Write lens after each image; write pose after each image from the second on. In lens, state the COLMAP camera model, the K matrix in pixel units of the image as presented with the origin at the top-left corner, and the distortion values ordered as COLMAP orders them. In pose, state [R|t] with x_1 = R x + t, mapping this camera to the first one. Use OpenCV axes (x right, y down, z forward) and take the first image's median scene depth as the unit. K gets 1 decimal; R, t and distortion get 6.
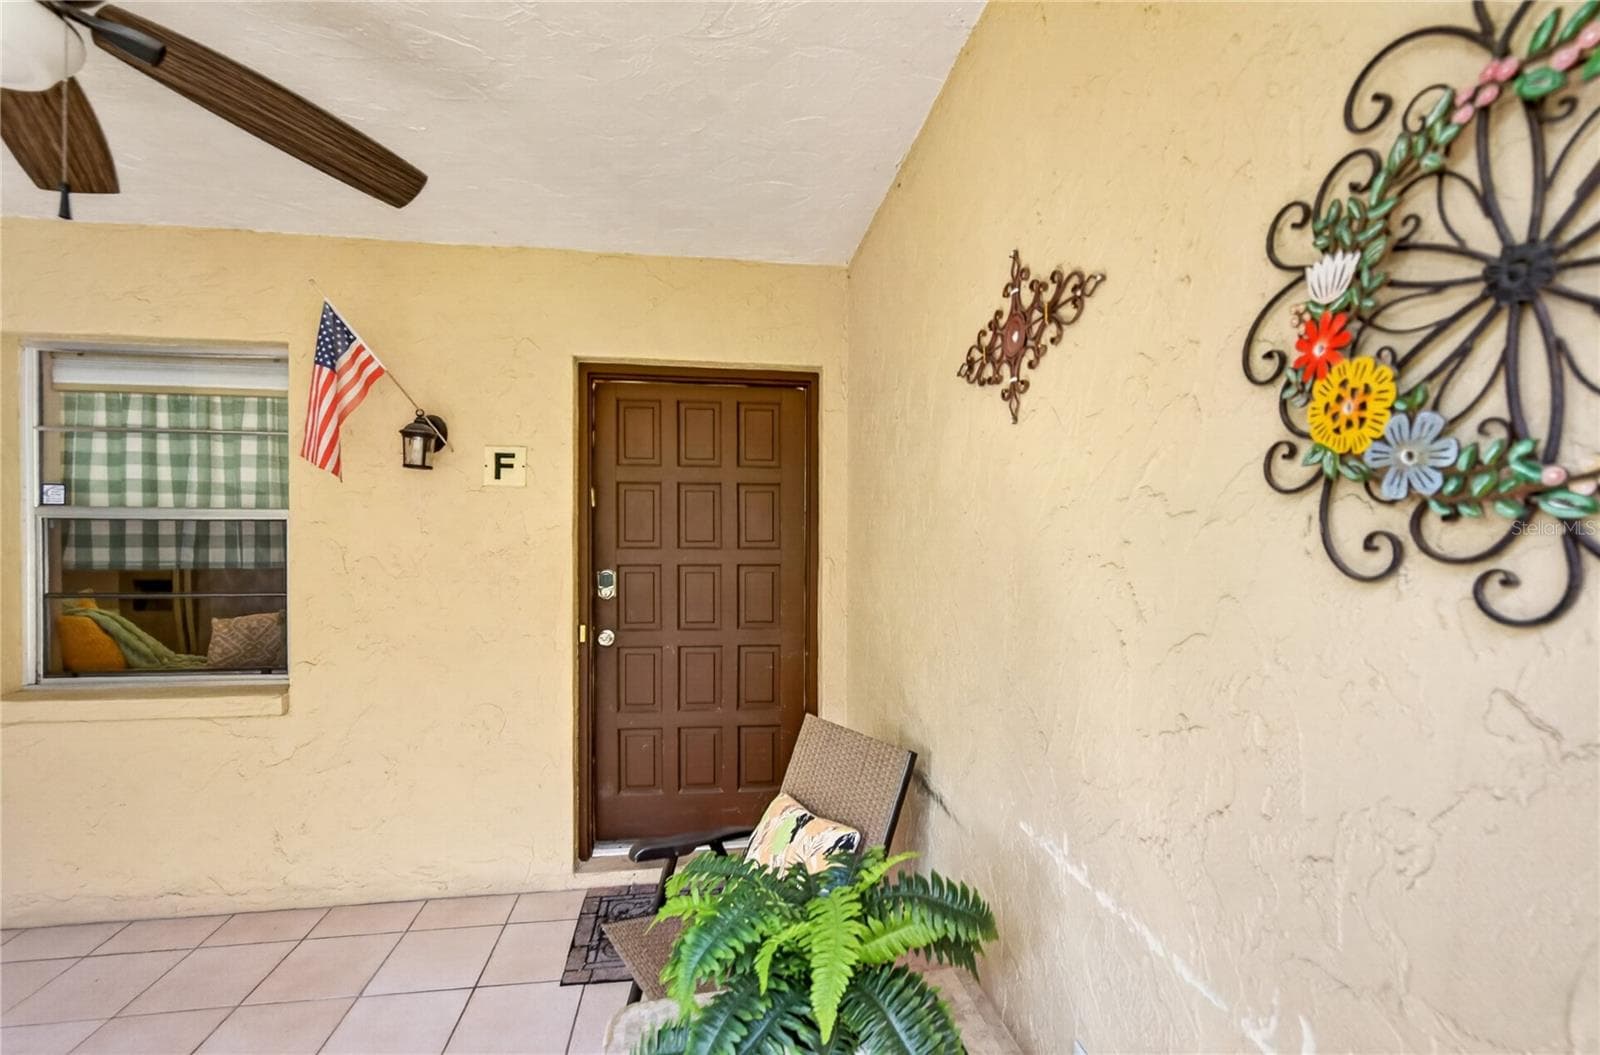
lens RADIAL K [[674.6, 0, 799.7], [0, 674.6, 549.0], [0, 0, 1]] dist [-0.001748, -0.000549]
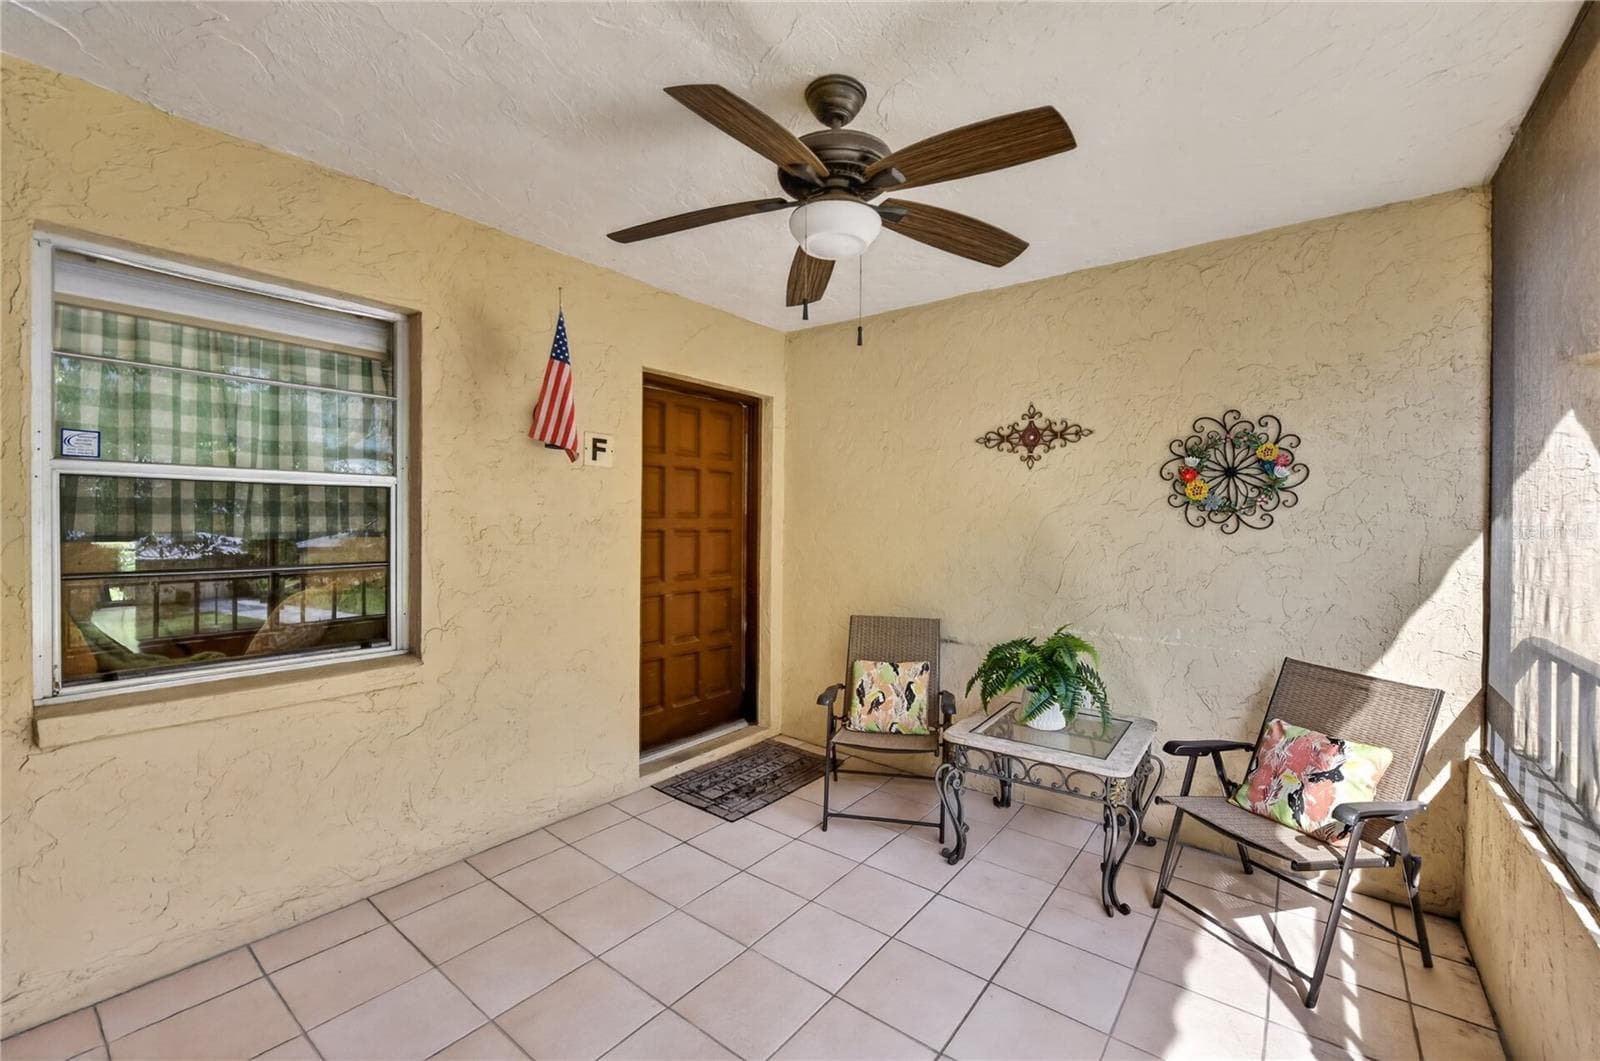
lens RADIAL K [[660.6, 0, 795.8], [0, 660.6, 519.4], [0, 0, 1]] dist [0.000698, 0.000106]
pose [[0.724483, 0.005339, 0.689272, -1.042417], [-0.003591, 0.999986, -0.003972, 0.005161], [-0.689284, 0.000403, 0.724491, -0.099061]]
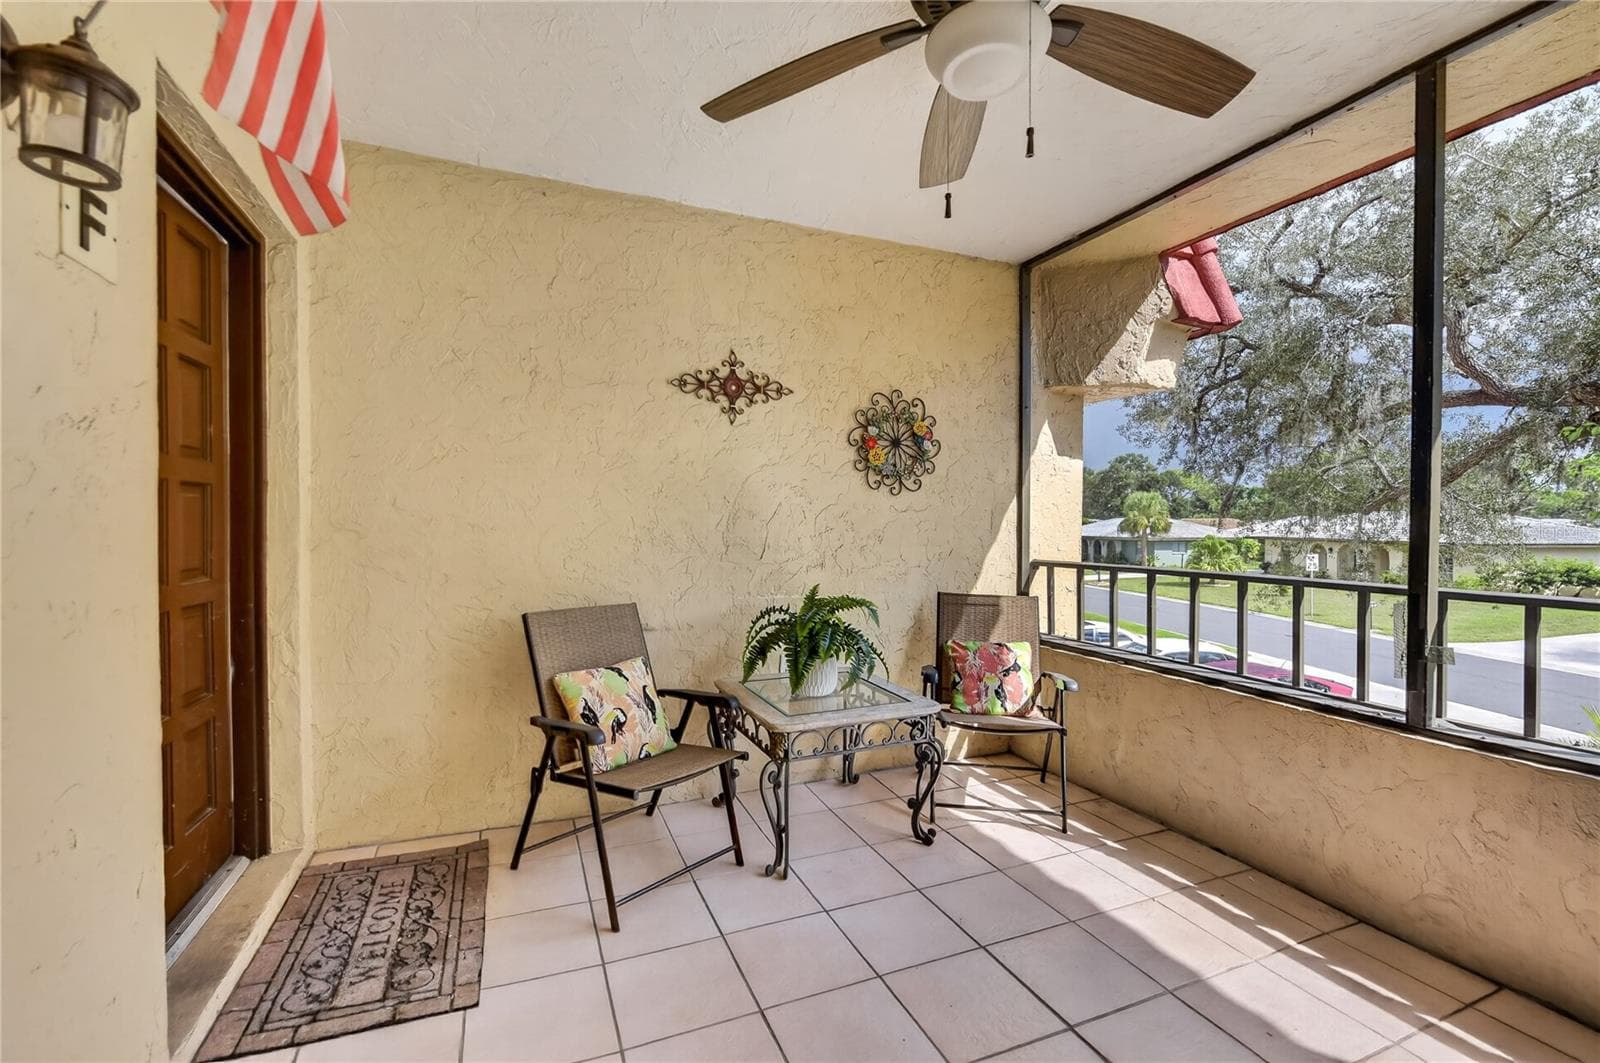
lens RADIAL K [[700.8, 0, 800.0], [0, 700.8, 531.5], [0, 0, 1]] dist [0.000128, 0.000050]
pose [[-0.253210, -0.011297, 0.967345, -1.040837], [0.001794, 0.999925, 0.012147, 0.074404], [-0.967410, 0.004811, -0.253171, 0.705665]]
